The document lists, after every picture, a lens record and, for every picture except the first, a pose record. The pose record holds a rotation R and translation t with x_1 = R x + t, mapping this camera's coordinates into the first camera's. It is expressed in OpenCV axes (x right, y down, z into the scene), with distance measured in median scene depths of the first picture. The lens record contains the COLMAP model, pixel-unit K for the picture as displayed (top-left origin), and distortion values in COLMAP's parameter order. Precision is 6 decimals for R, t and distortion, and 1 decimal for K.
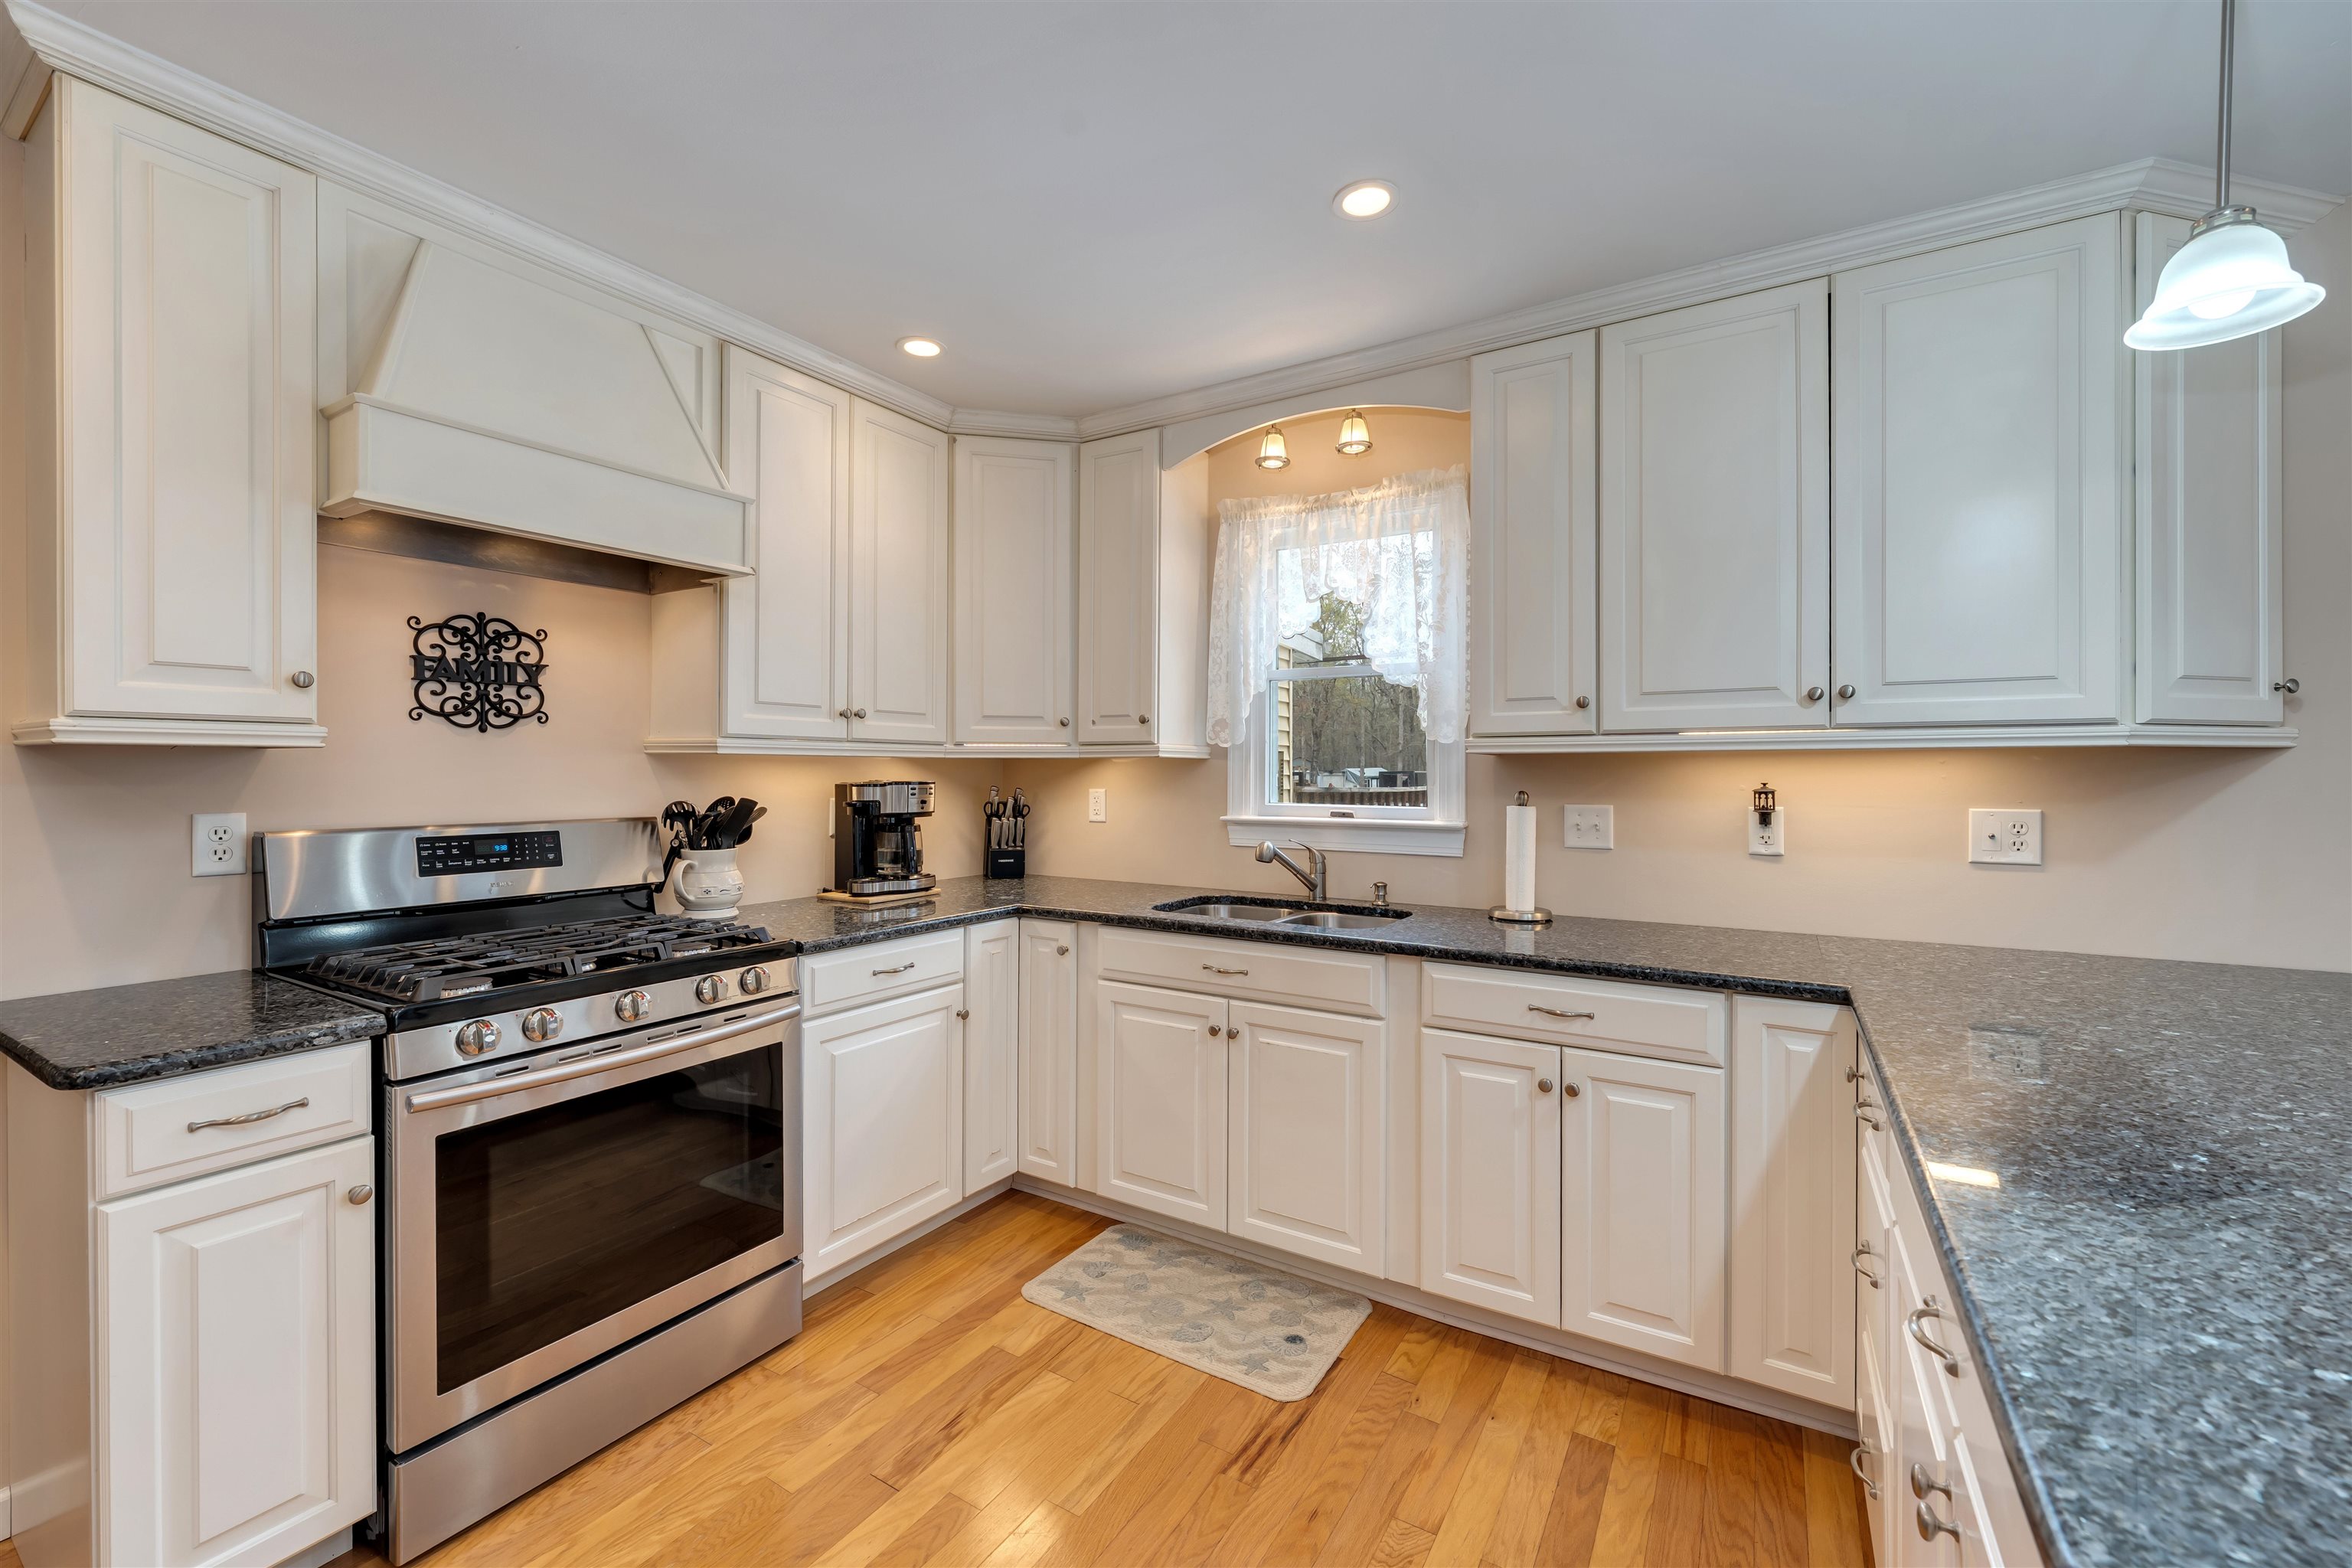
lens RADIAL K [[948.9, 0, 1179.0], [0, 948.9, 771.0], [0, 0, 1]] dist [0.000009, -0.000290]
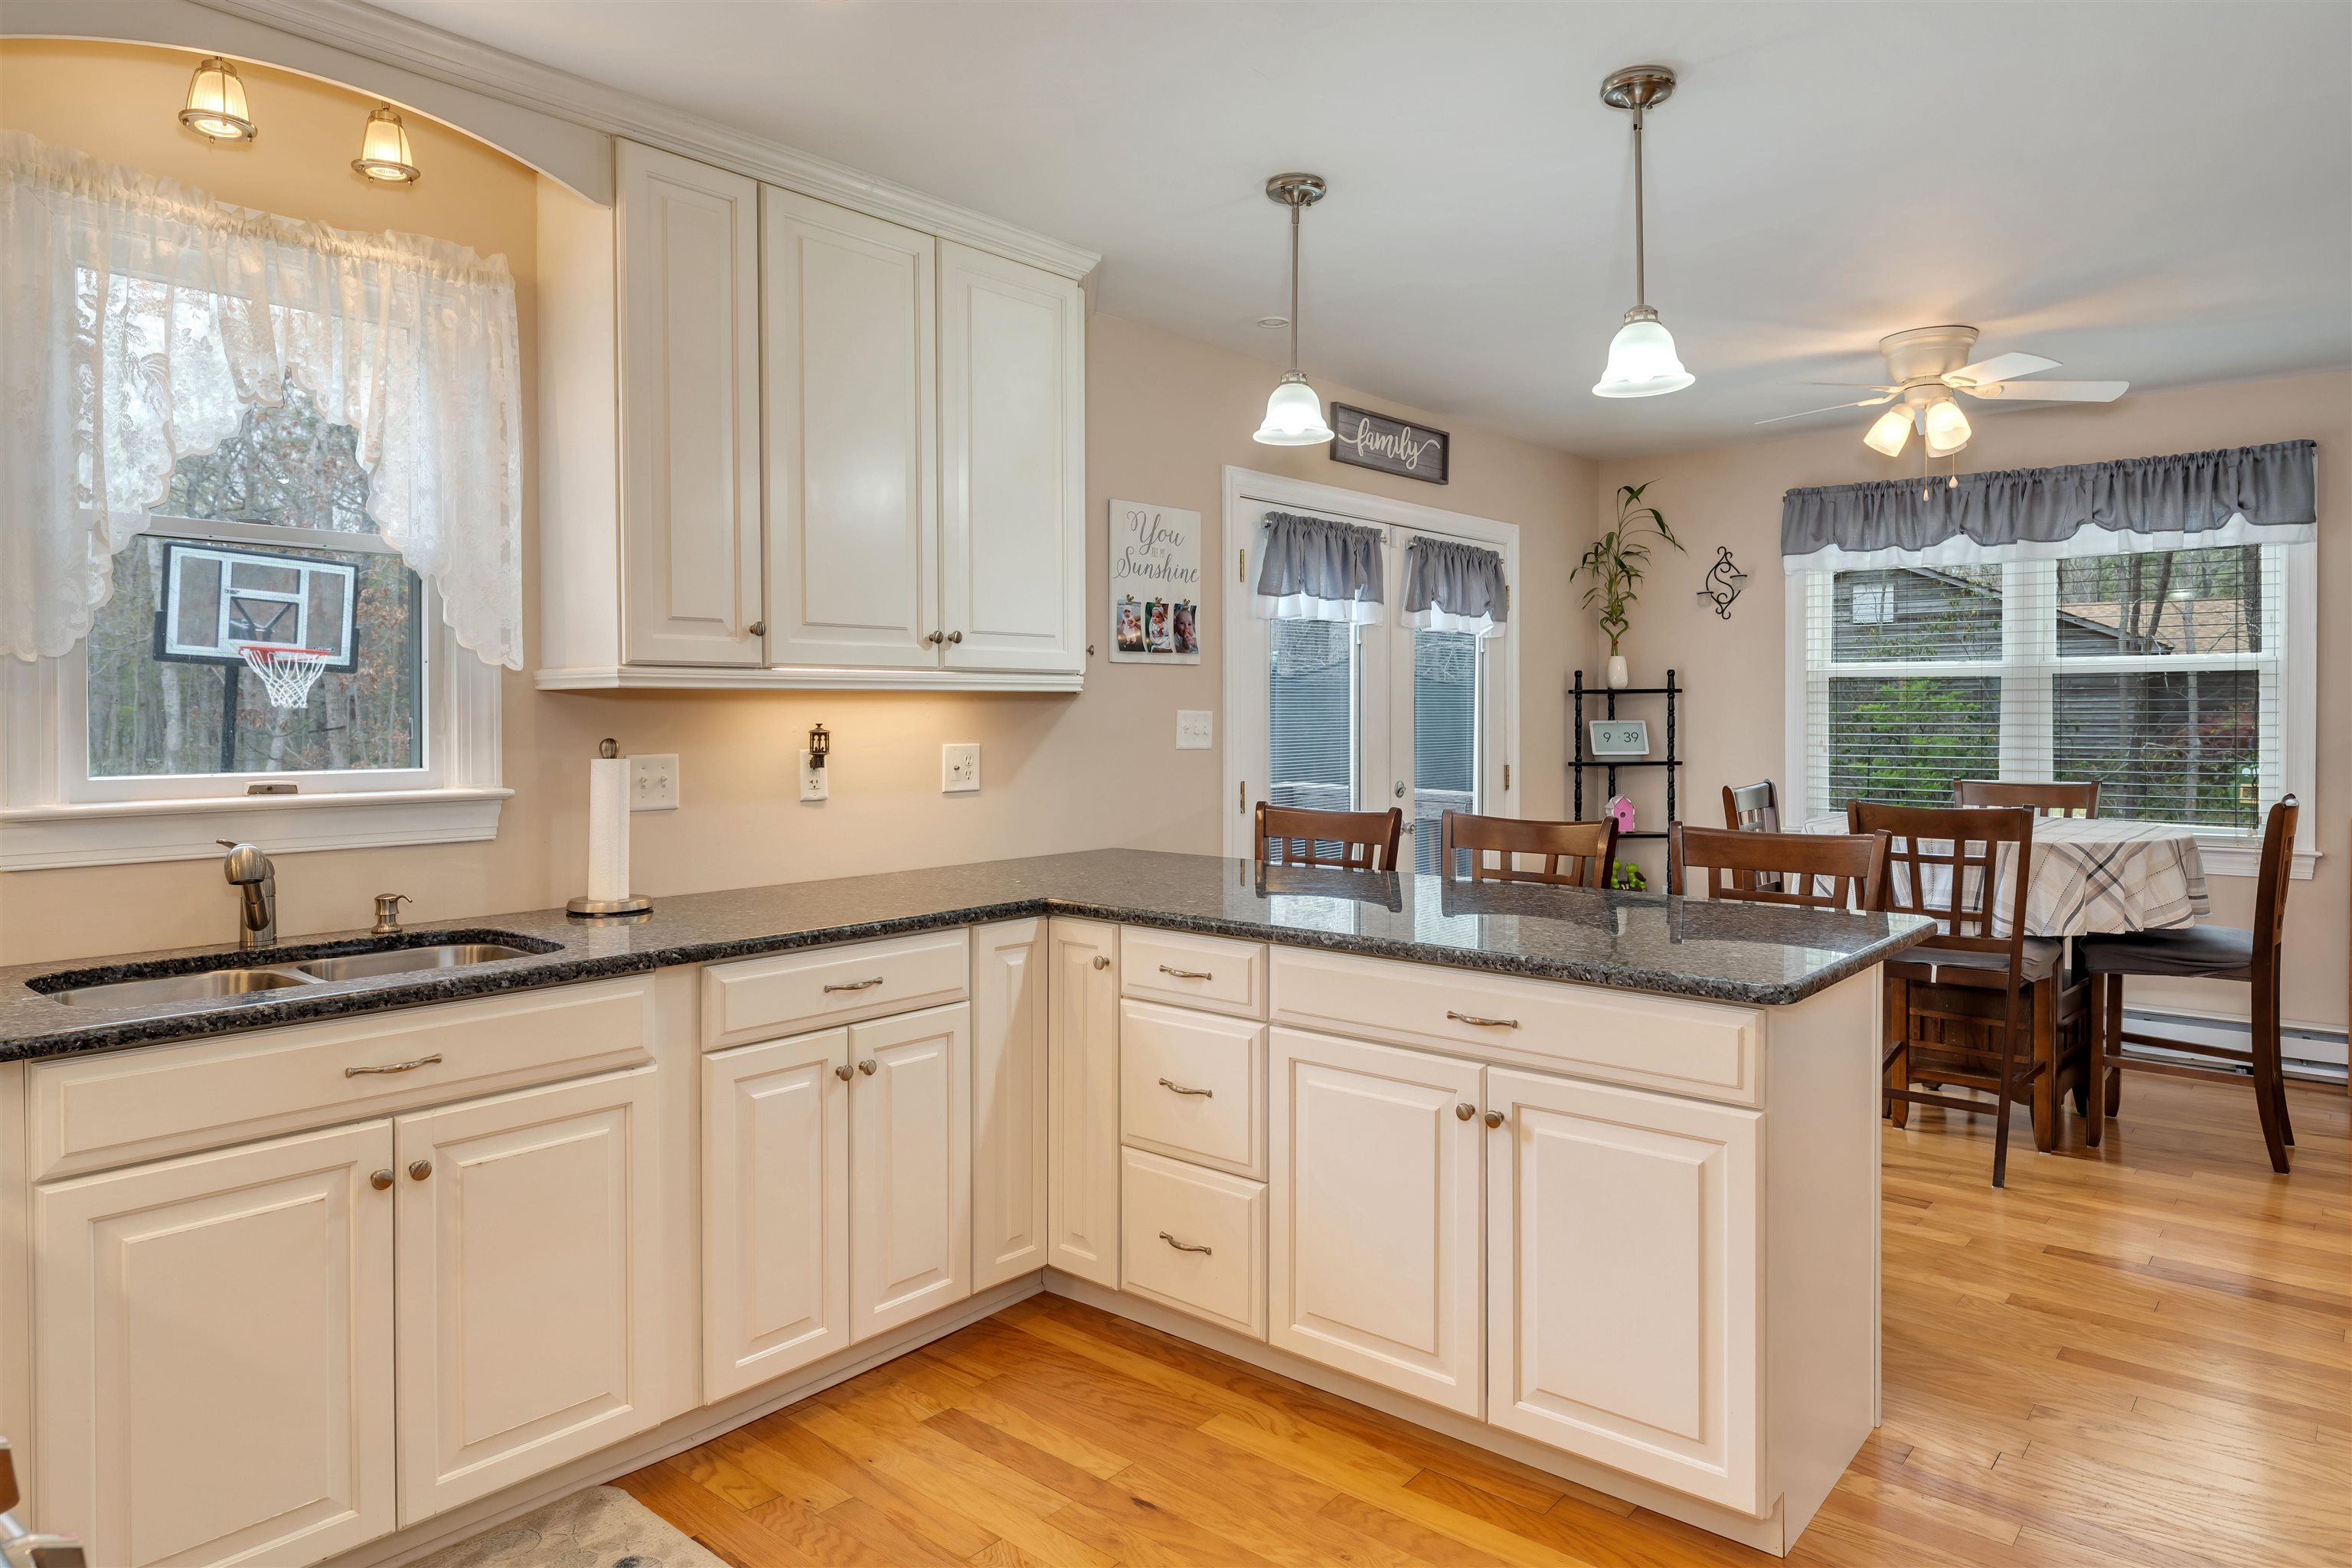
lens RADIAL K [[1443.6, 0, 1188.8], [0, 1443.6, 733.1], [0, 0, 1]] dist [-0.005663, -0.000829]
pose [[0.153470, -0.014216, 0.988051, -0.736306], [0.003201, 0.999898, 0.013889, 0.003400], [-0.988148, 0.001031, 0.153500, 0.416689]]
